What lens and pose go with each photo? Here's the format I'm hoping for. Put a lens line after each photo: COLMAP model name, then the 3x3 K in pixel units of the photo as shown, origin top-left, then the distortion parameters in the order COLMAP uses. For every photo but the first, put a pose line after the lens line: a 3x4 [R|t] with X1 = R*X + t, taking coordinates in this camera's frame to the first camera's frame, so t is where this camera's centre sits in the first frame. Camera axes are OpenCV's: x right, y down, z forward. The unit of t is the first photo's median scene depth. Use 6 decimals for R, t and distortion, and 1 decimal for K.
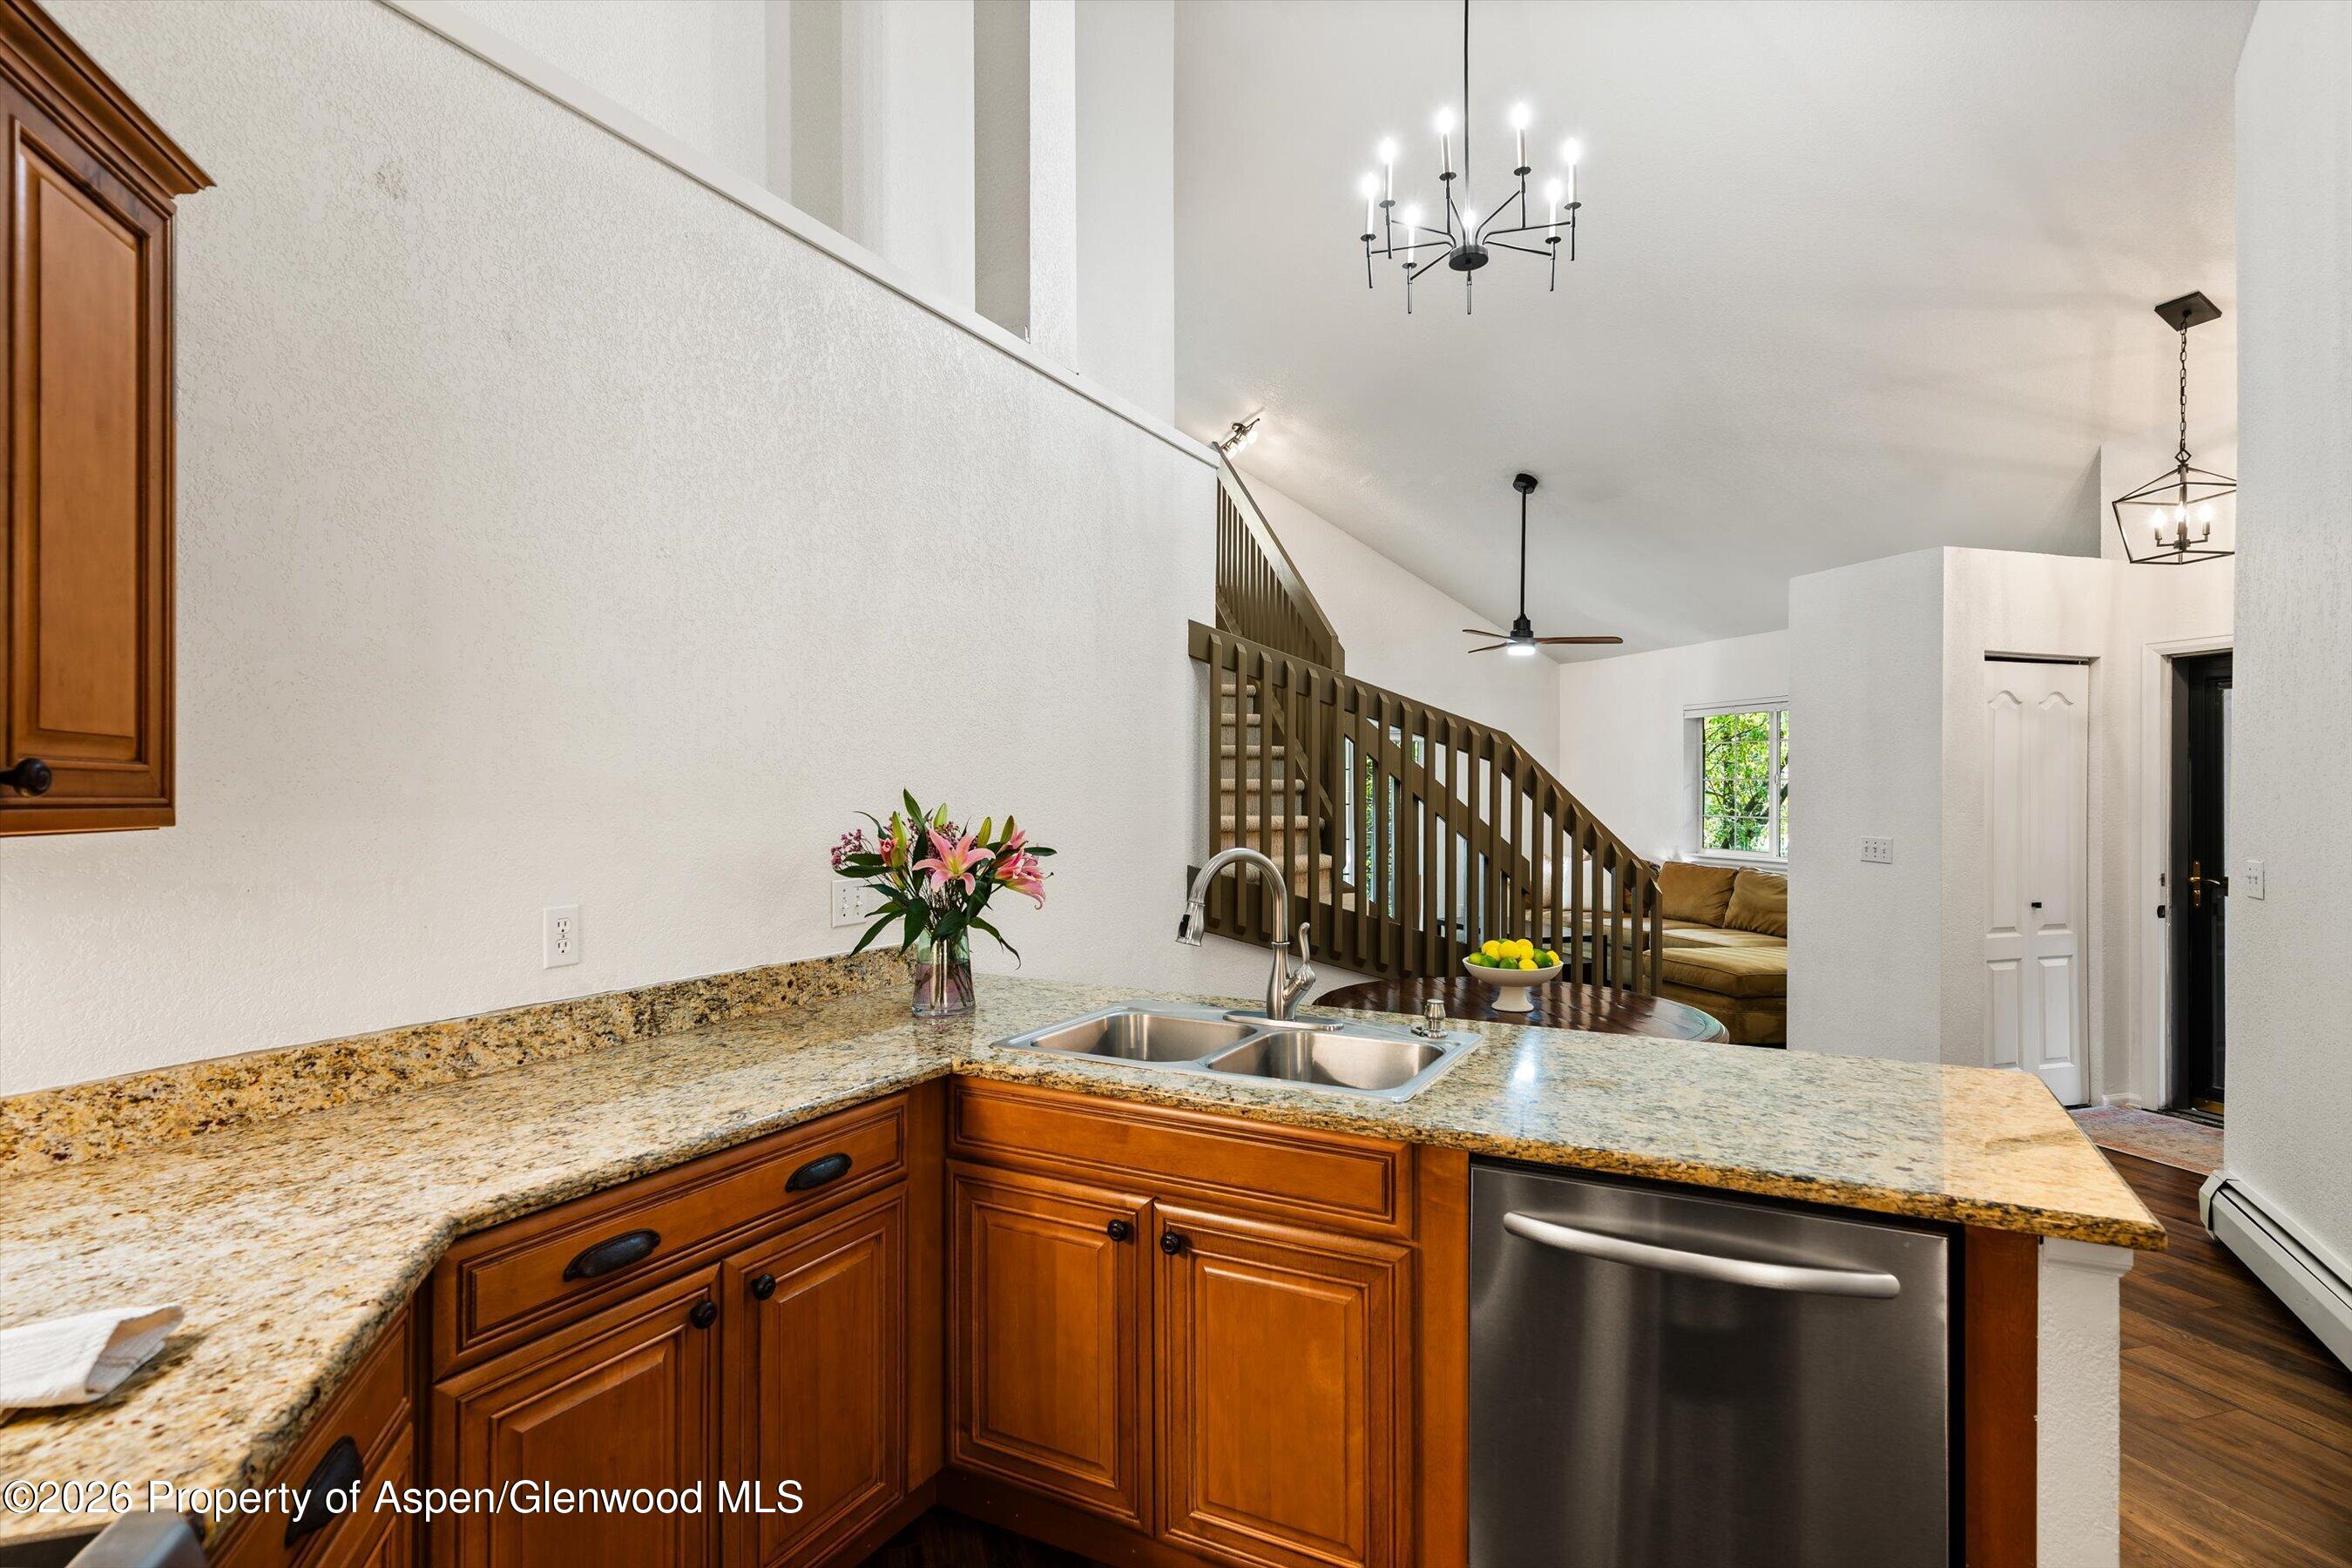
lens RADIAL K [[1144.8, 0, 1182.1], [0, 1144.8, 796.7], [0, 0, 1]] dist [-0.000485, 0.001264]
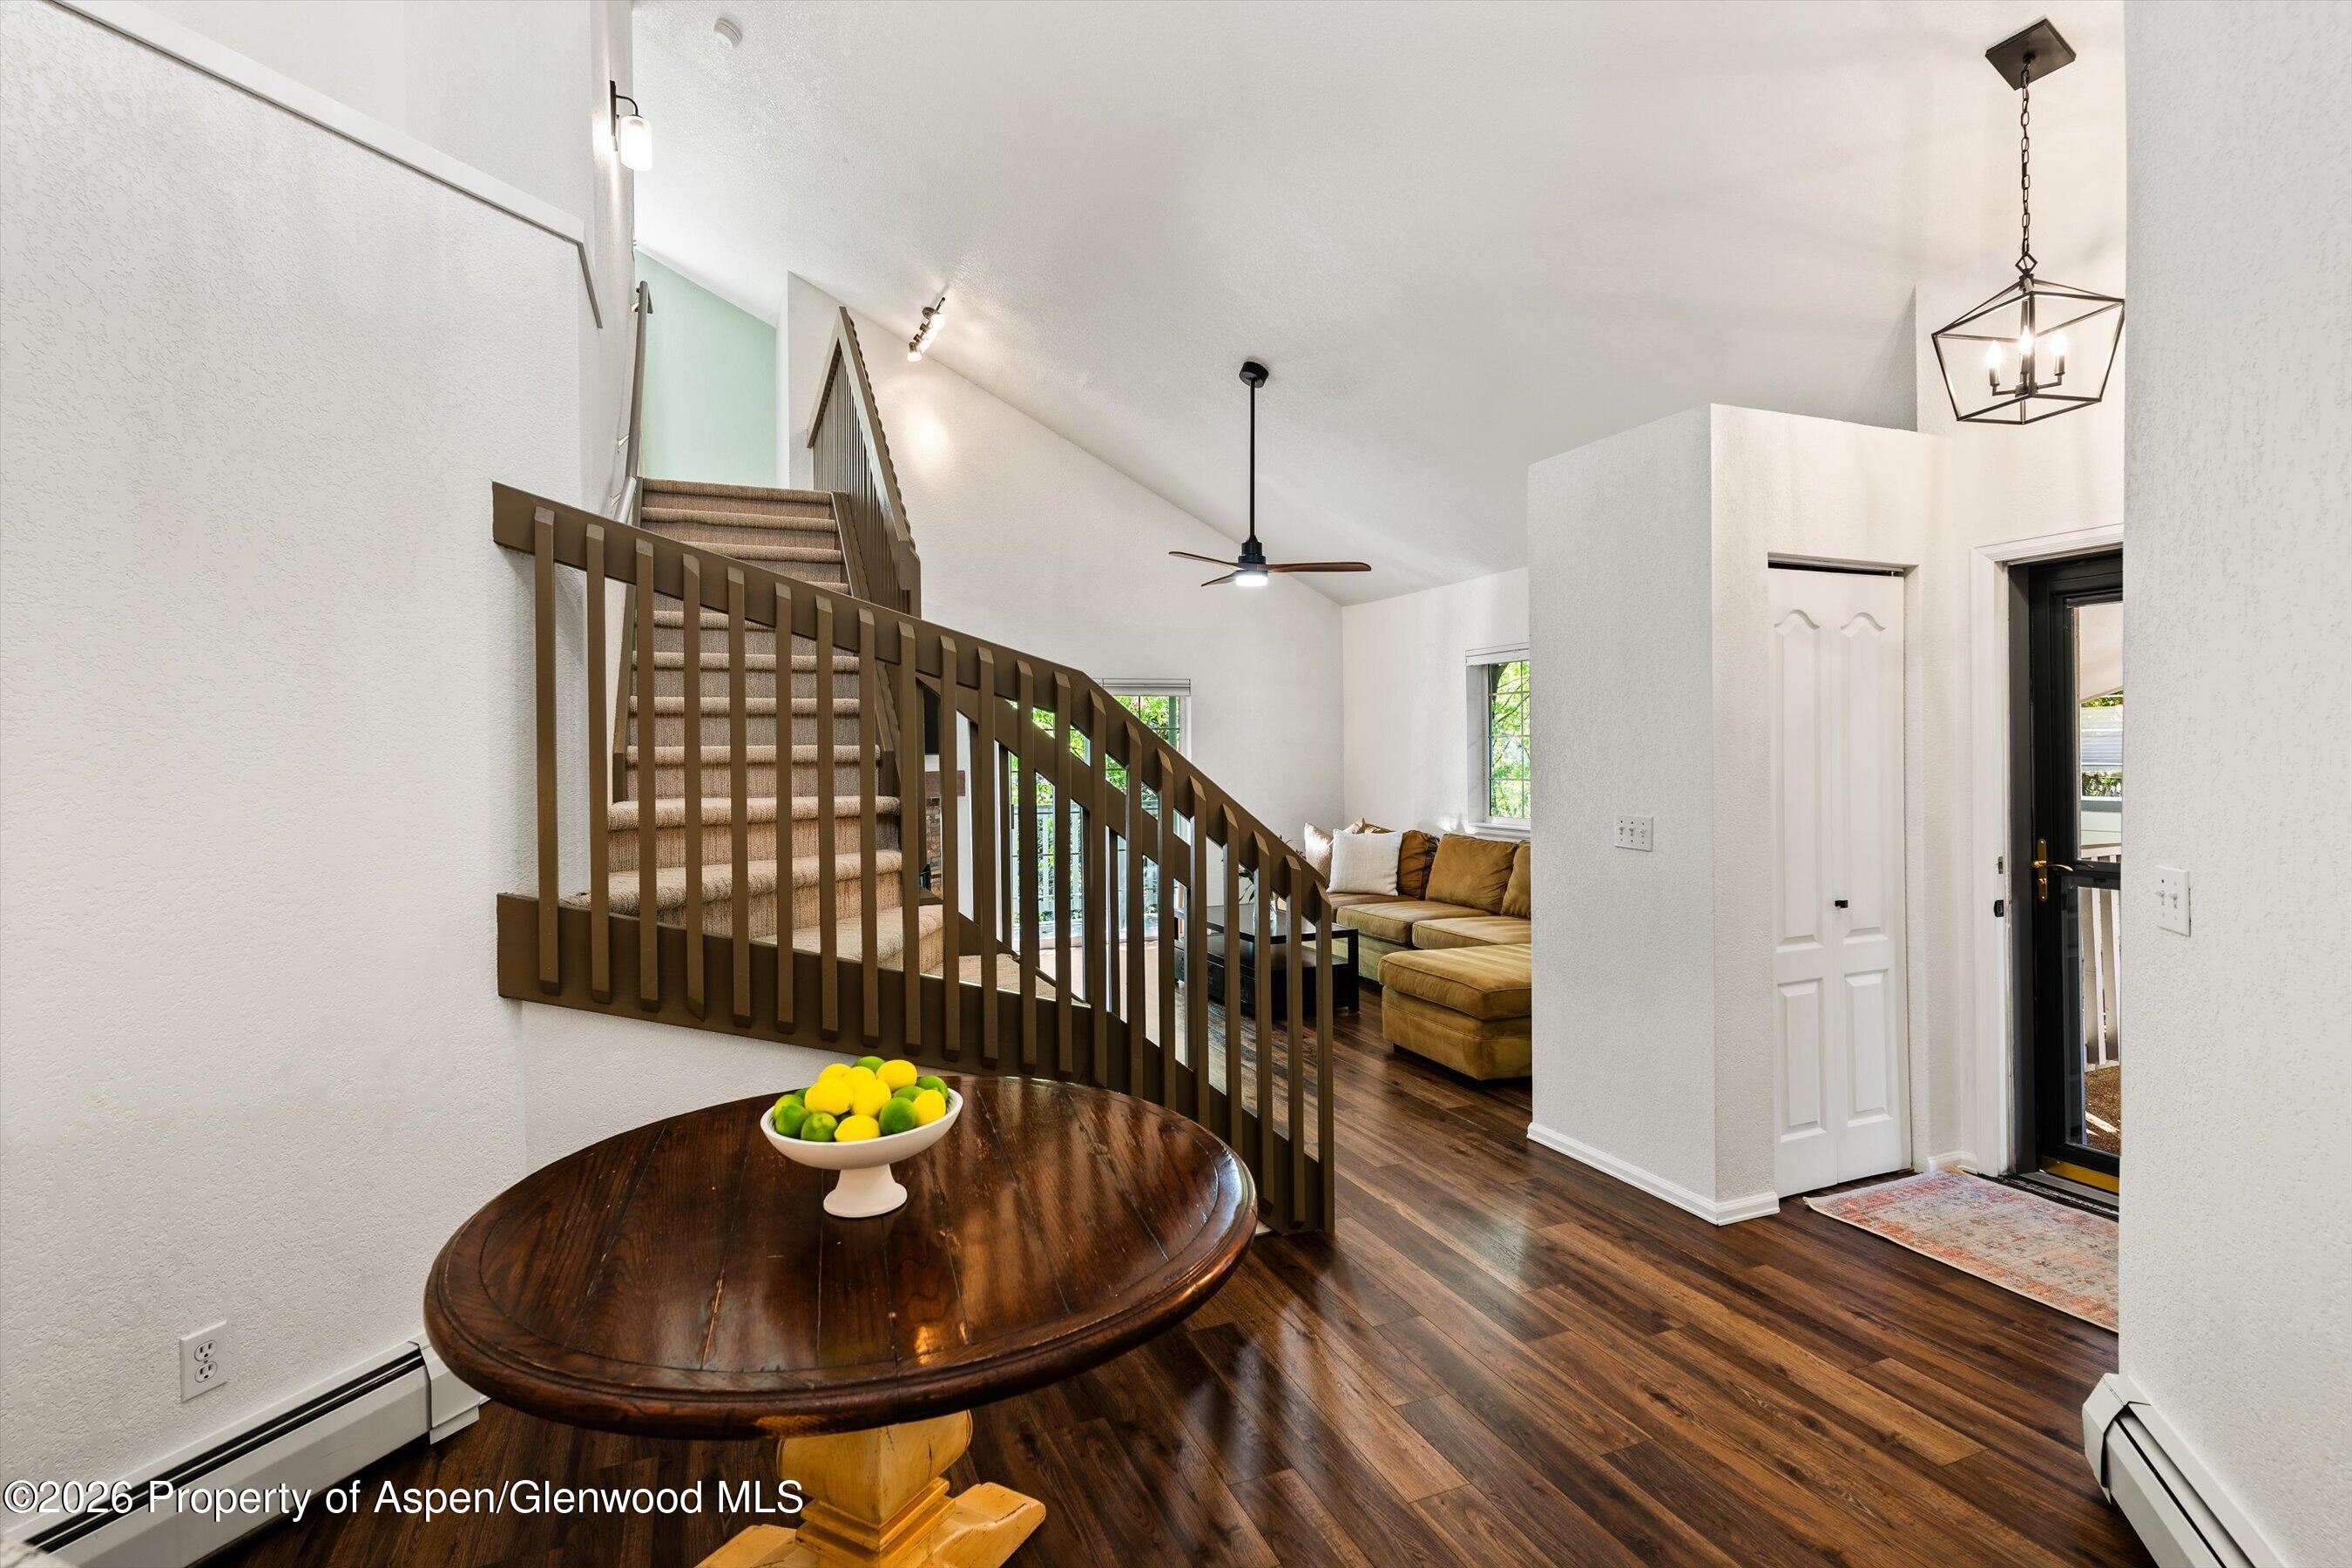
lens RADIAL K [[1144.8, 0, 1170.0], [0, 1144.8, 764.1], [0, 0, 1]] dist [-0.000485, 0.001264]
pose [[0.995268, -0.015480, 0.095929, 0.251102], [0.015055, 0.999873, 0.005154, -0.004679], [-0.095997, -0.003685, 0.995375, 0.314059]]
